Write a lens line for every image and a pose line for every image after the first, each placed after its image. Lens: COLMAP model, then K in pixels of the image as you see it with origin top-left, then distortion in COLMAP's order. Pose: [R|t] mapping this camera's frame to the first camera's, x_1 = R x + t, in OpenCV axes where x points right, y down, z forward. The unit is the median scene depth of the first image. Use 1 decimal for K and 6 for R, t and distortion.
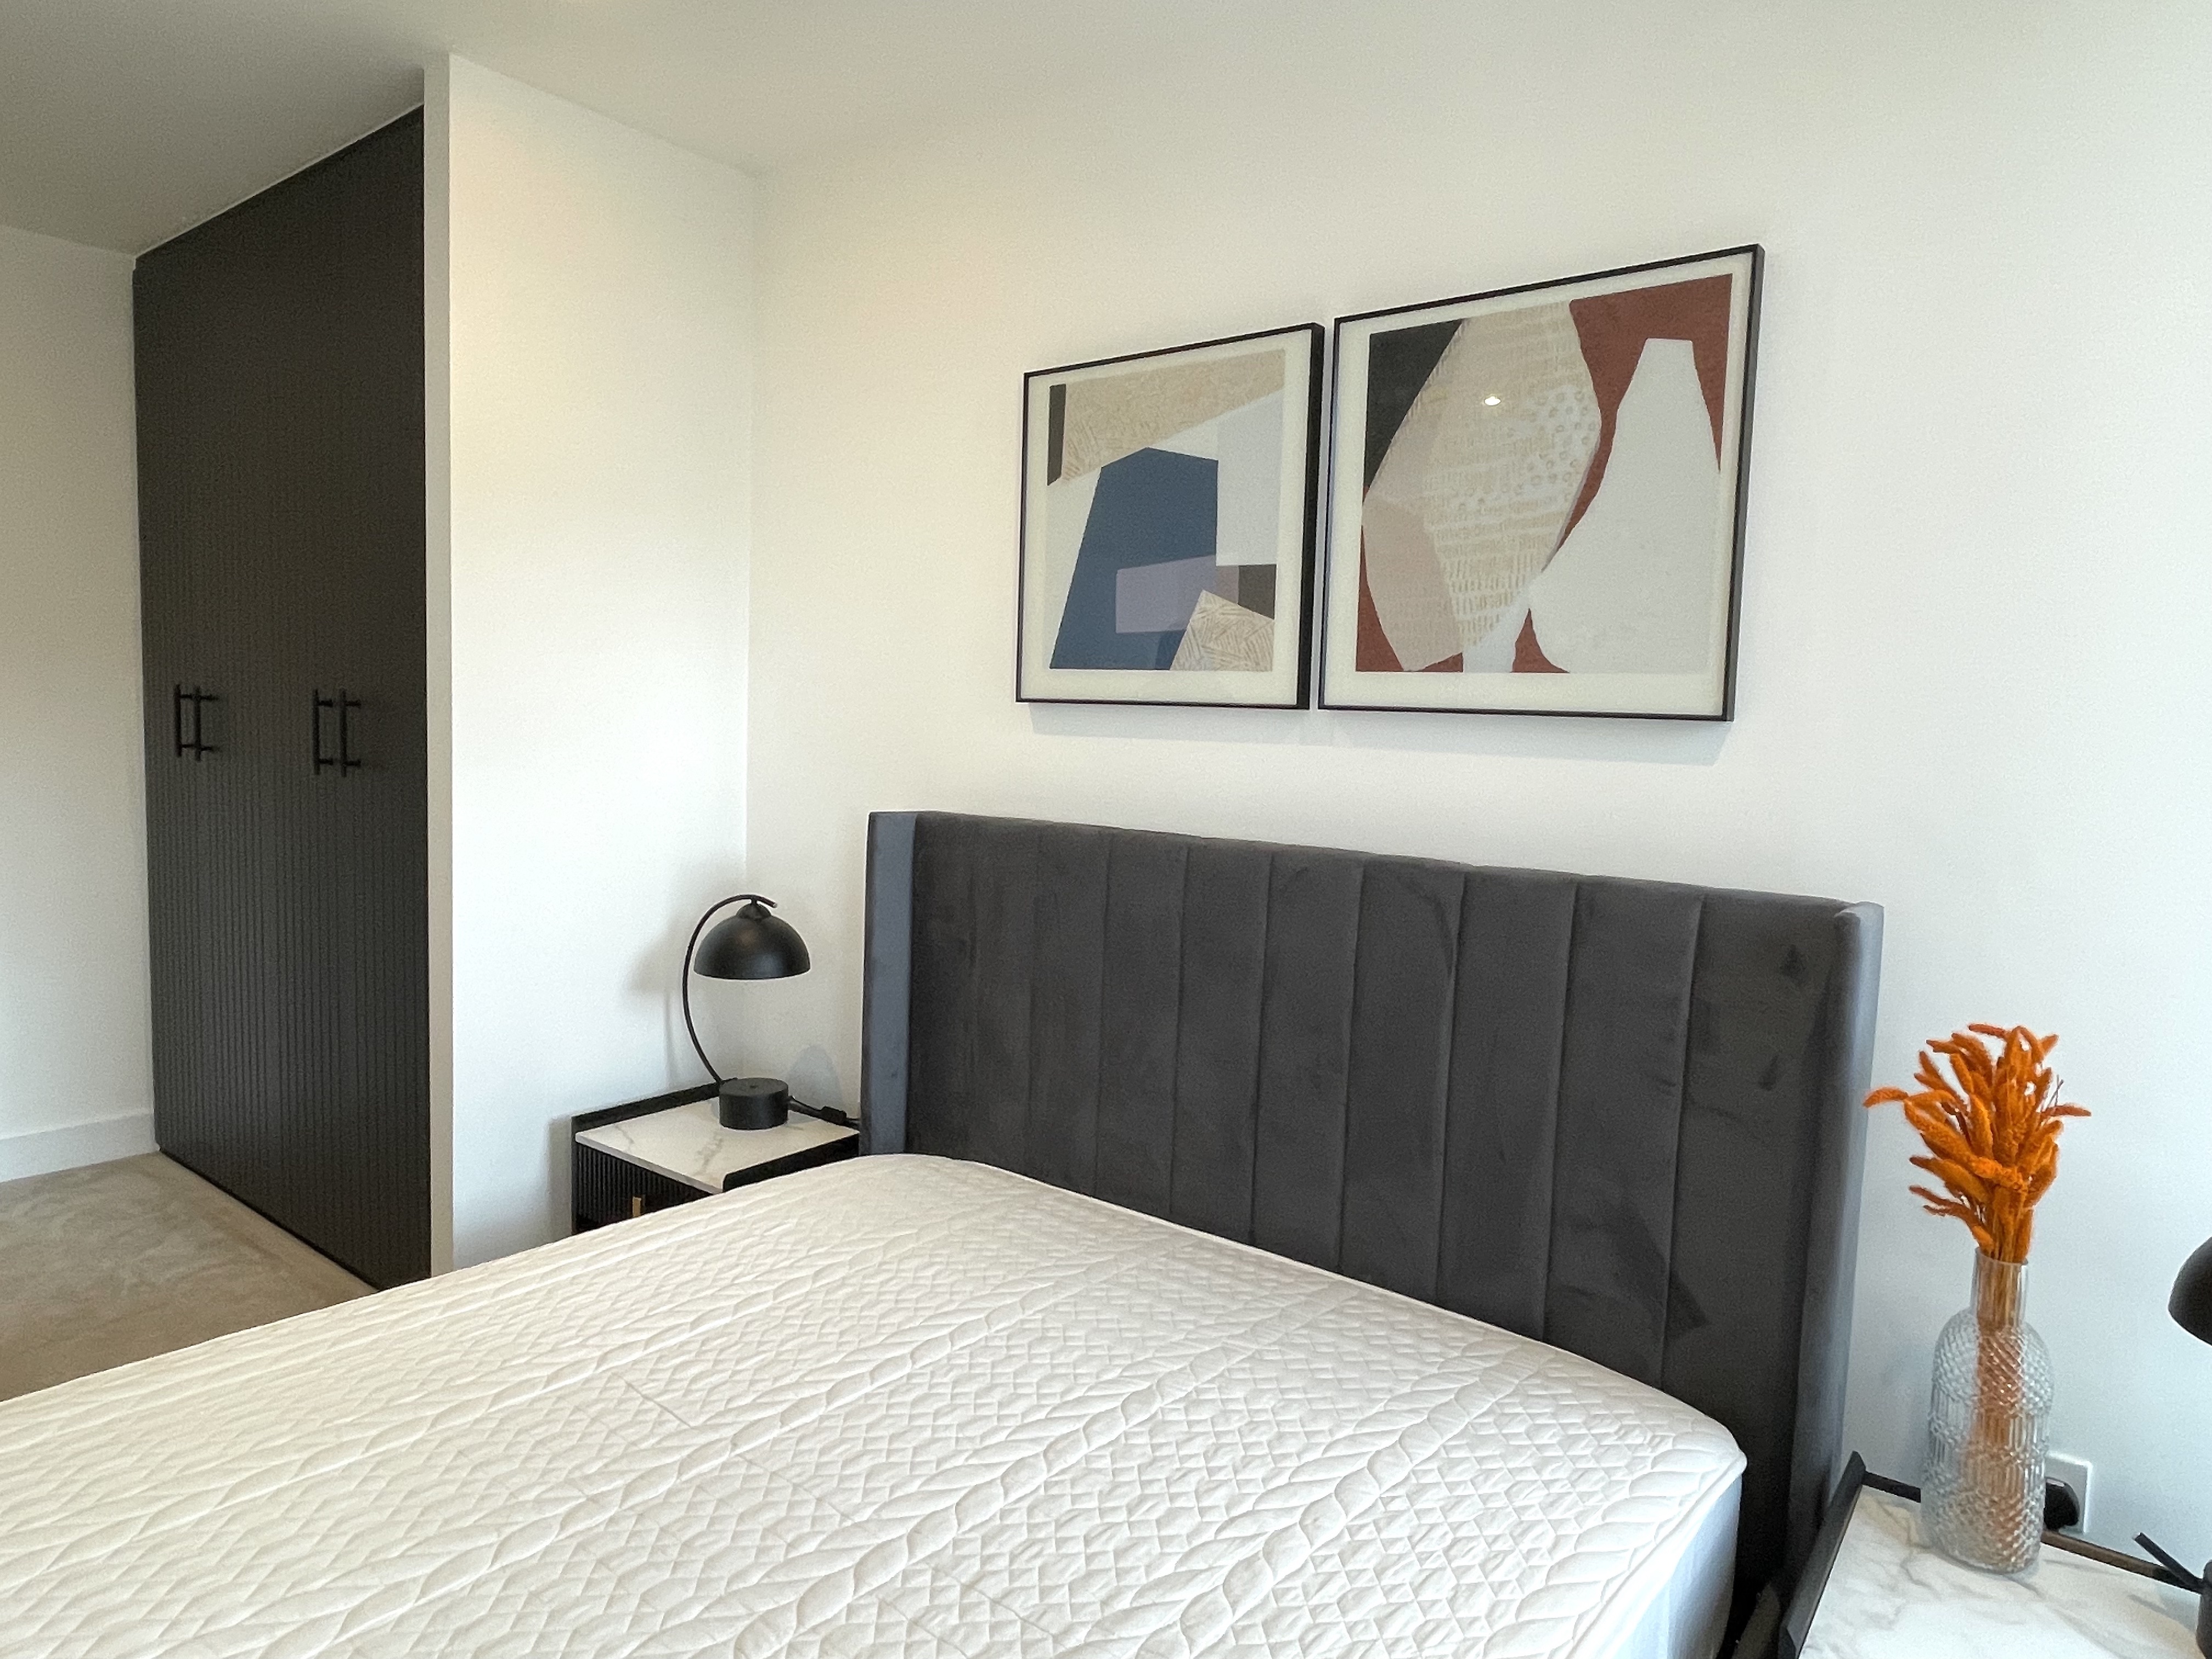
lens RADIAL K [[1358.8, 0, 1107.5], [0, 1358.8, 835.9], [0, 0, 1]] dist [0.011287, 0.000192]
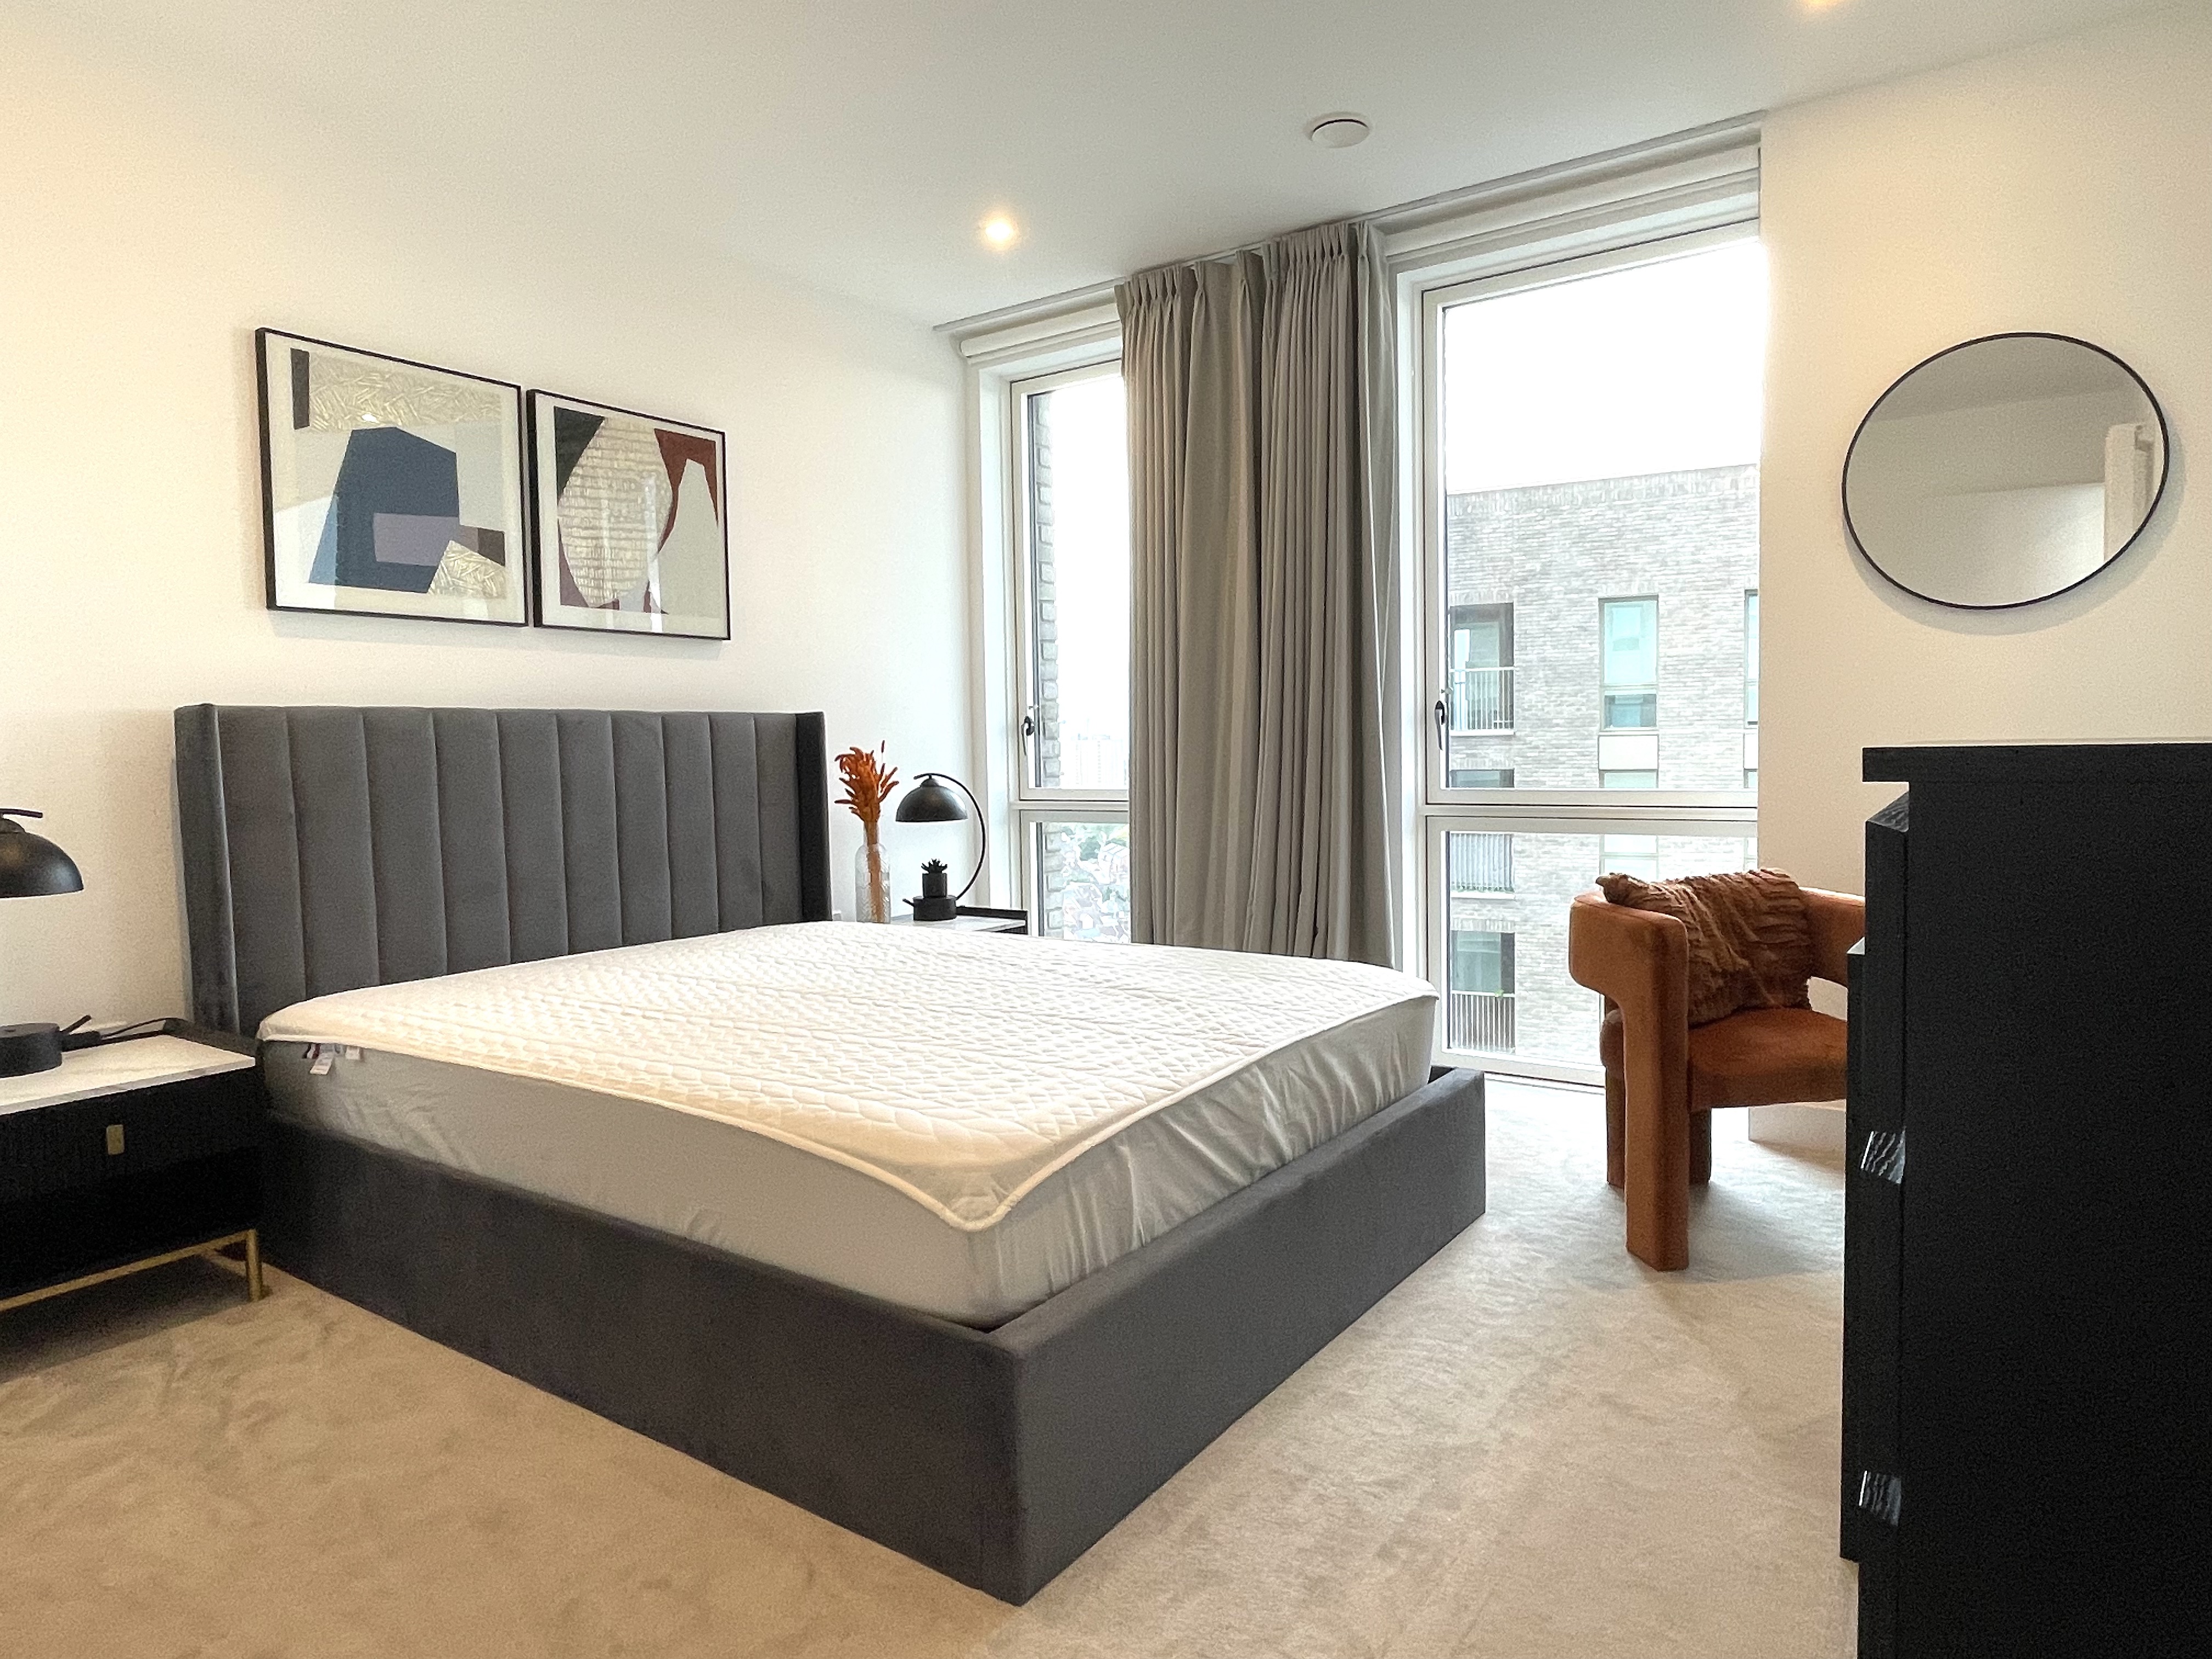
lens RADIAL K [[1358.8, 0, 1107.0], [0, 1358.8, 826.5], [0, 0, 1]] dist [0.011287, 0.000192]
pose [[-0.062327, -0.094275, 0.993593, -1.479901], [0.098161, 0.990123, 0.100103, 0.044815], [-0.993217, 0.103771, -0.052457, 0.427903]]
